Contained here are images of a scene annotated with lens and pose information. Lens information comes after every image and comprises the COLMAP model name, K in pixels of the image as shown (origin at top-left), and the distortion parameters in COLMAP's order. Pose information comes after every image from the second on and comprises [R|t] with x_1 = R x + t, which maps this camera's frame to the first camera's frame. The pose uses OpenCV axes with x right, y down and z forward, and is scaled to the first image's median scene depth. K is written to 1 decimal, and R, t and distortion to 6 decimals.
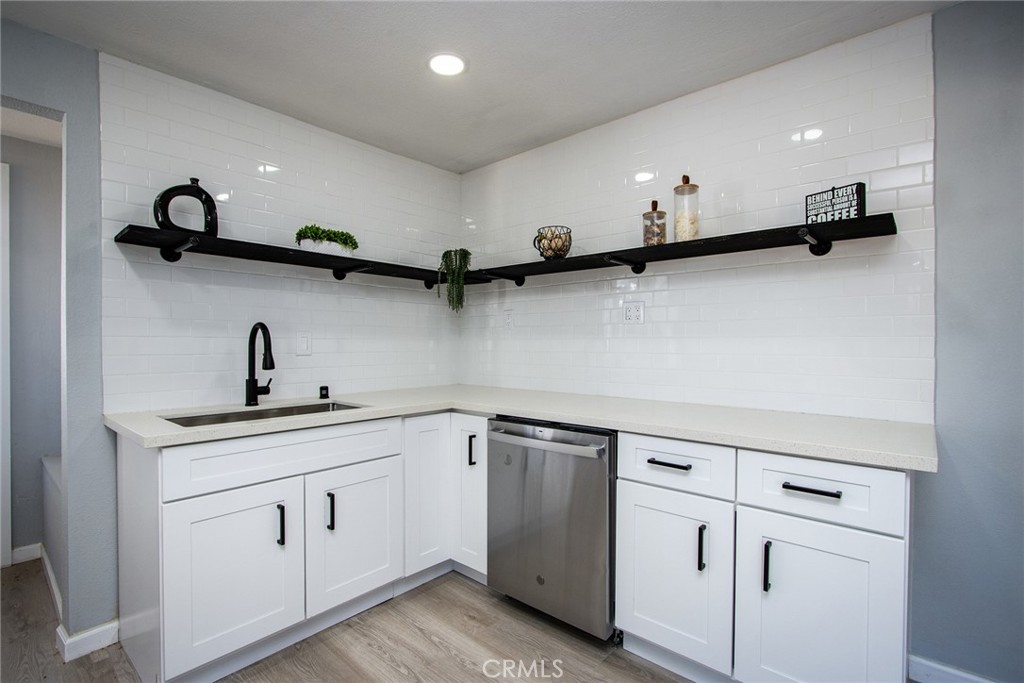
lens RADIAL K [[472.8, 0, 505.5], [0, 472.8, 344.4], [0, 0, 1]] dist [-0.012198, -0.000155]
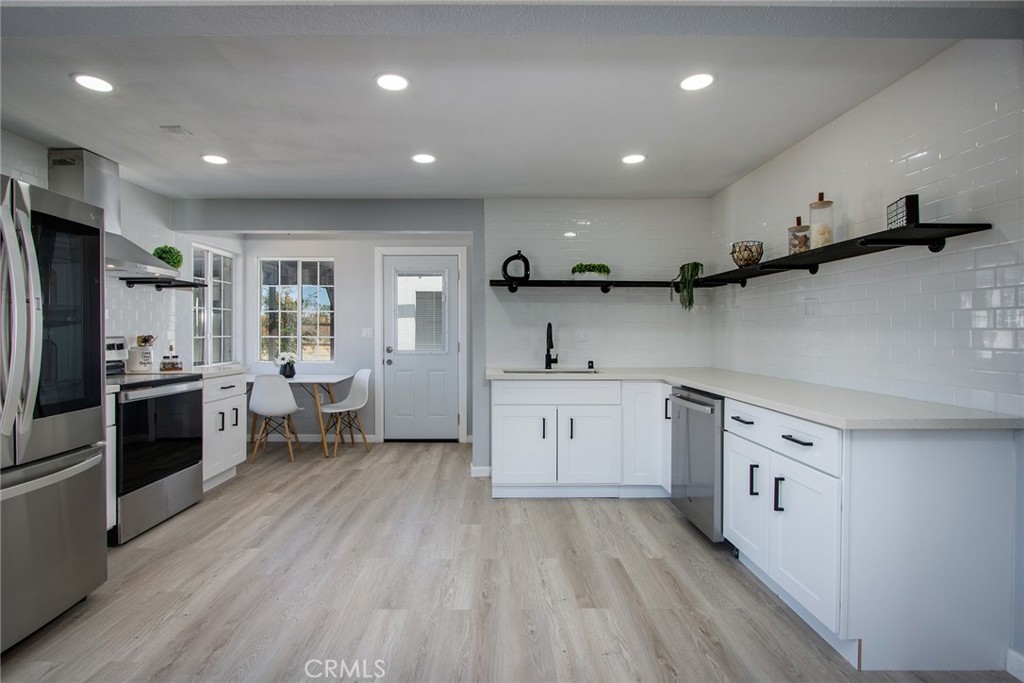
lens RADIAL K [[483.9, 0, 492.0], [0, 483.9, 329.3], [0, 0, 1]] dist [-0.014834, 0.001412]
pose [[0.668944, -0.004938, -0.743296, 0.702236], [-0.004209, 0.999937, -0.010431, -0.000727], [0.743301, 0.010107, 0.668881, -0.402413]]
